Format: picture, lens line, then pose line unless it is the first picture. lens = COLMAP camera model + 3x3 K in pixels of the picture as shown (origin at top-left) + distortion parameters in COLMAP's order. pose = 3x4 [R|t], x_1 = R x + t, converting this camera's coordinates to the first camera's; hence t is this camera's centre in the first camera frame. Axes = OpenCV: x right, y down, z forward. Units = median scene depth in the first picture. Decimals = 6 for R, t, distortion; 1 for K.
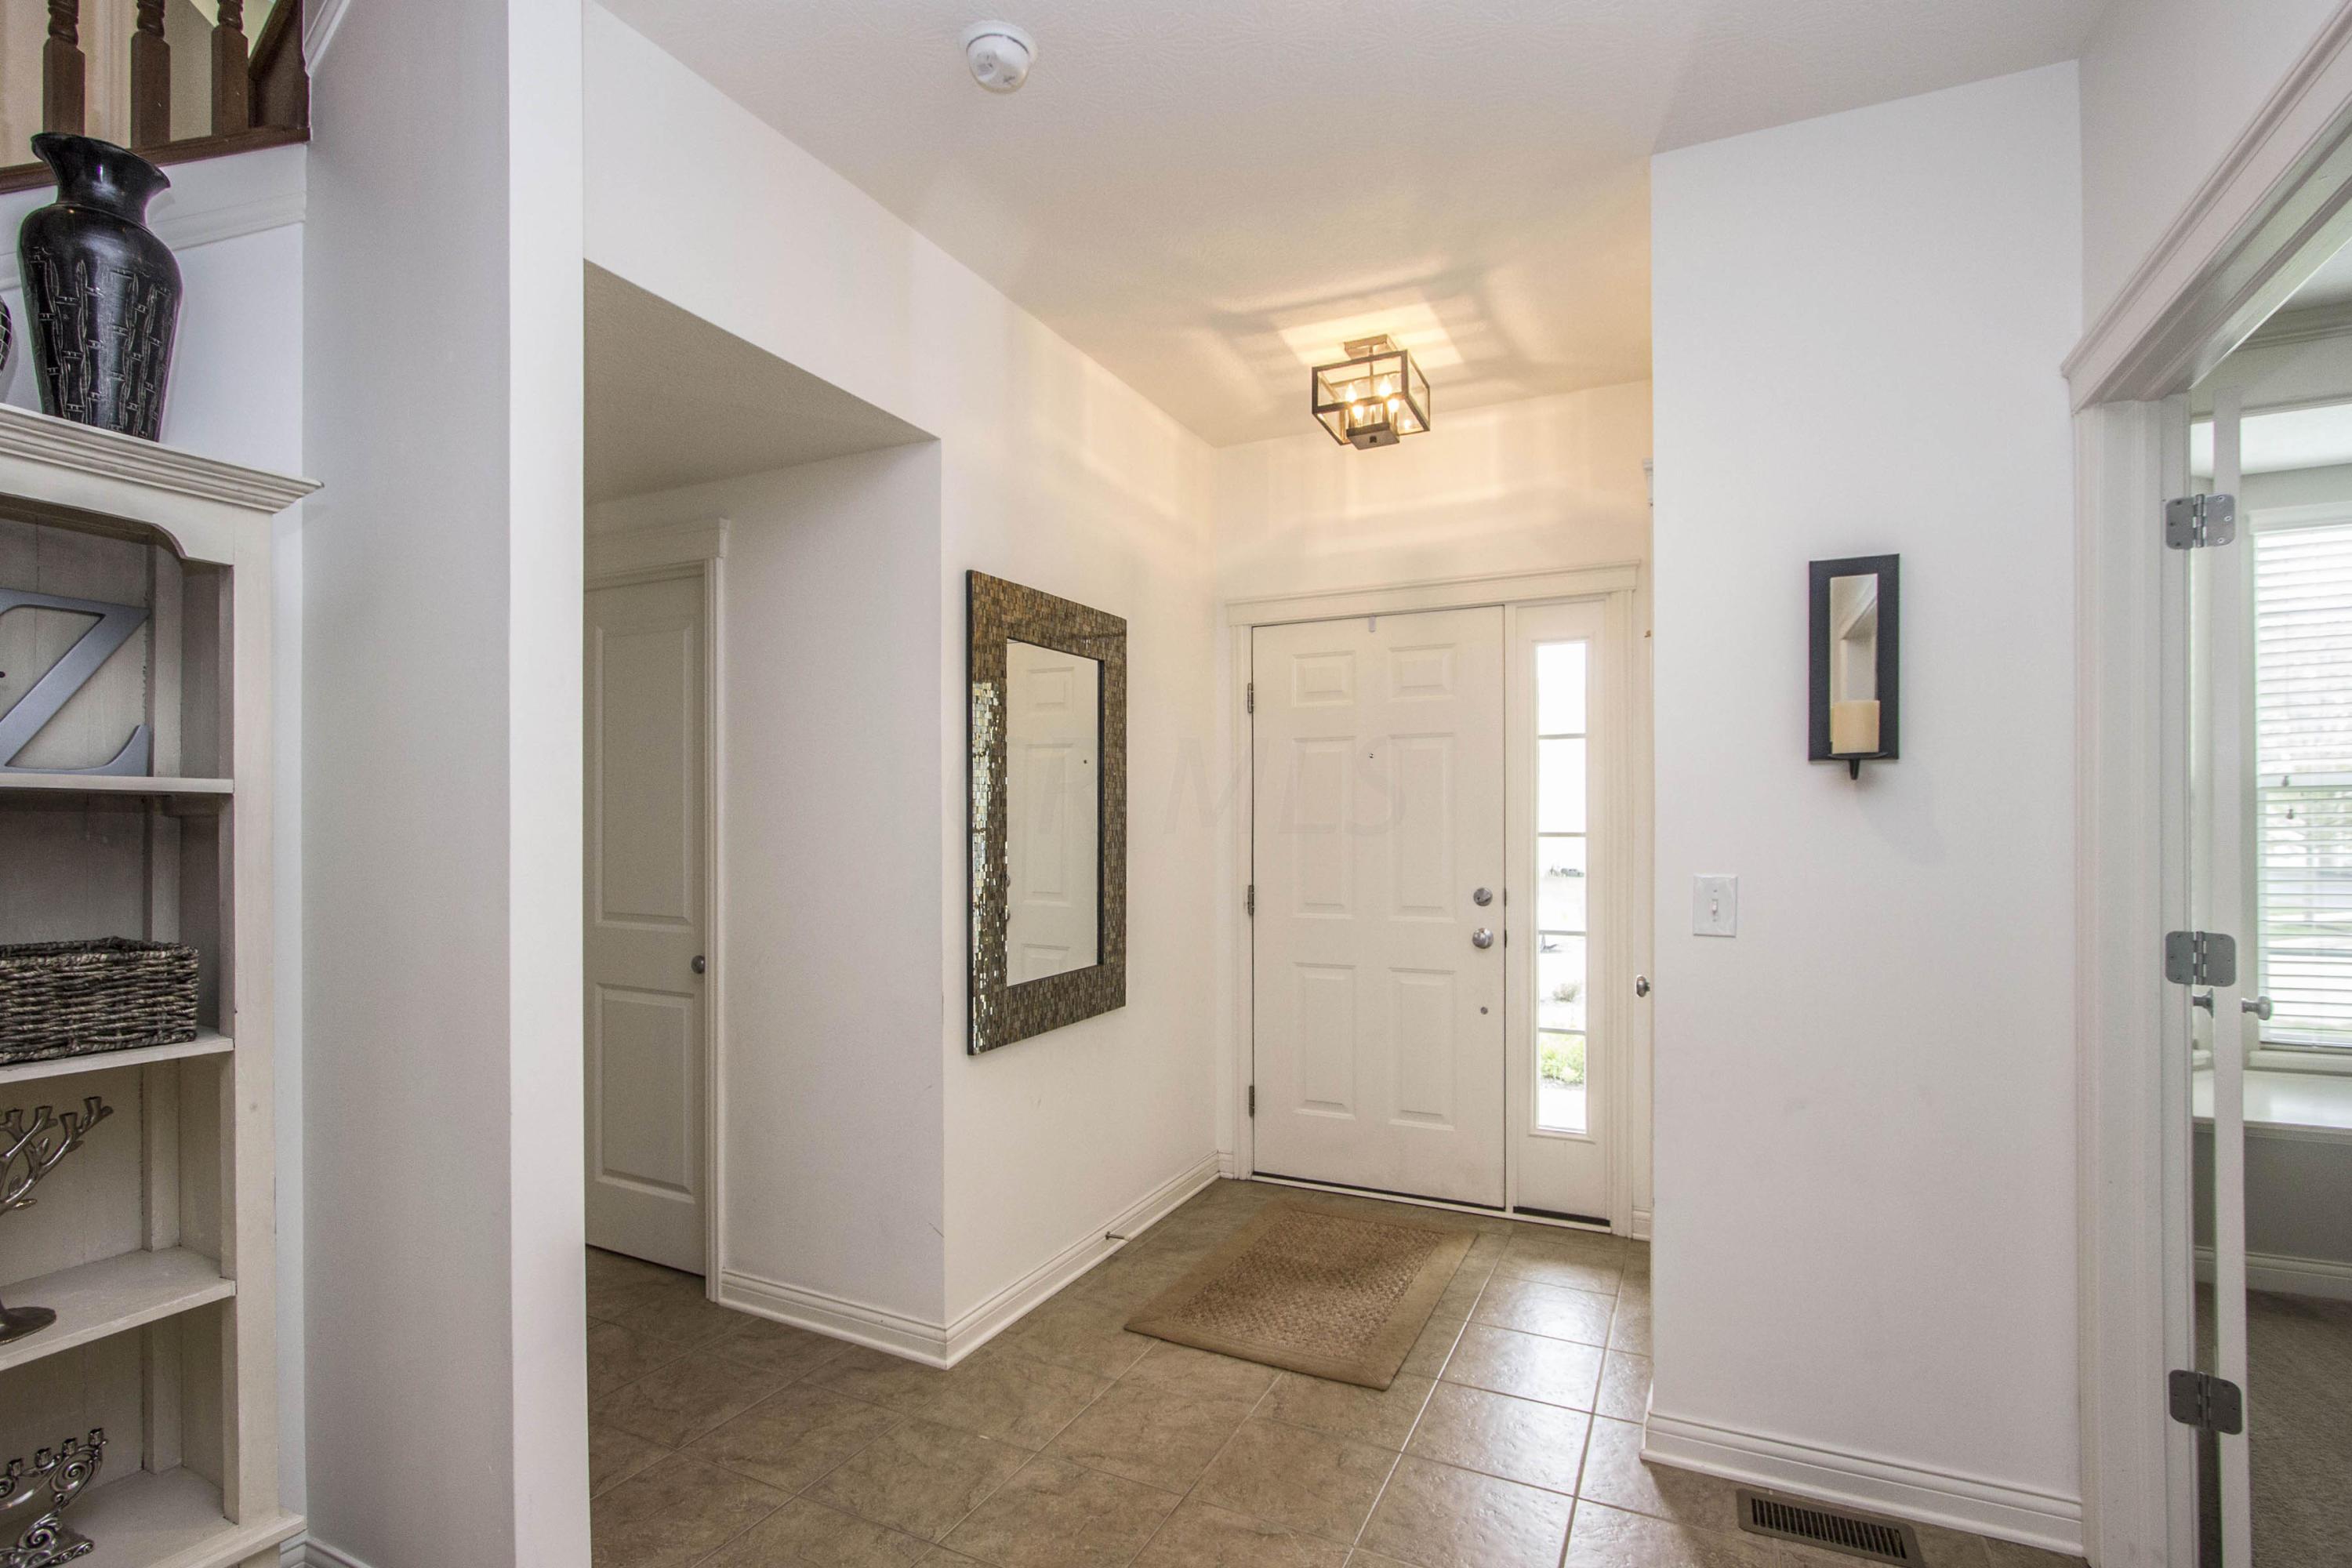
lens RADIAL K [[1131.6, 0, 1174.4], [0, 1131.6, 815.5], [0, 0, 1]] dist [0.002345, 0.001417]
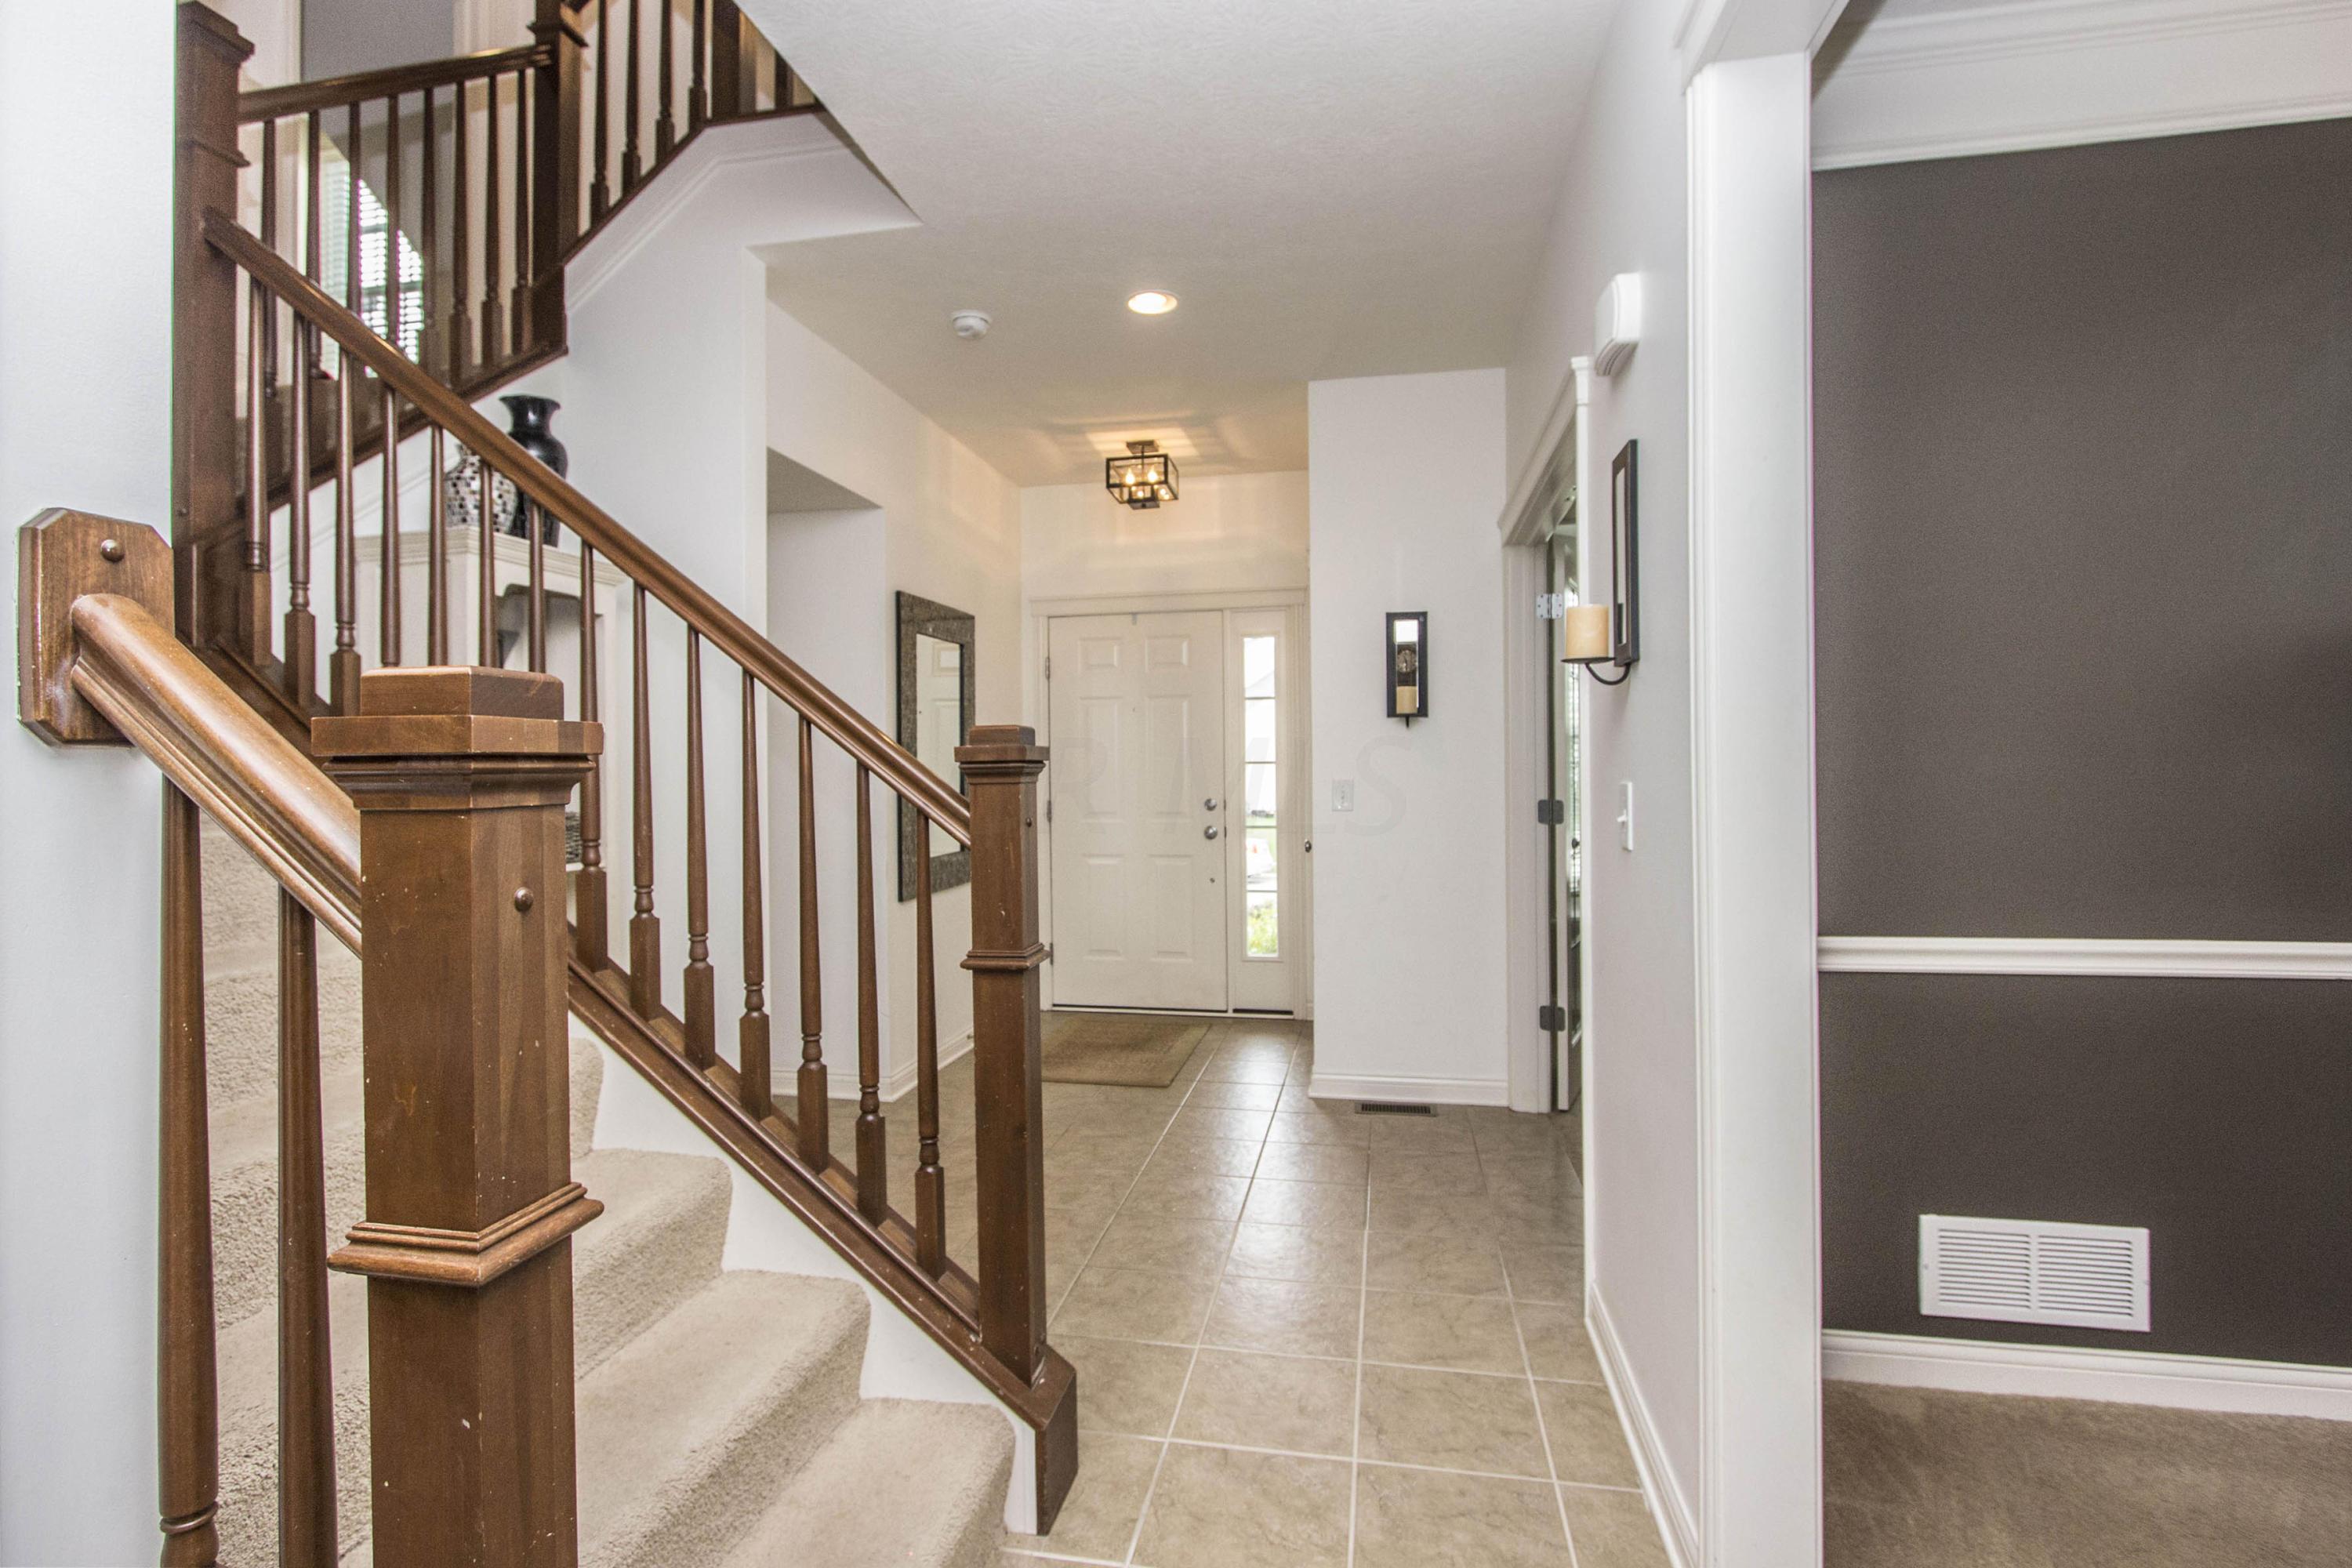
lens RADIAL K [[1131.6, 0, 1167.3], [0, 1131.6, 775.8], [0, 0, 1]] dist [0.002345, 0.001417]
pose [[0.966624, -0.009151, 0.256035, -0.196248], [0.006415, 0.999913, 0.011520, 0.018539], [-0.256118, -0.009493, 0.966599, -0.511090]]
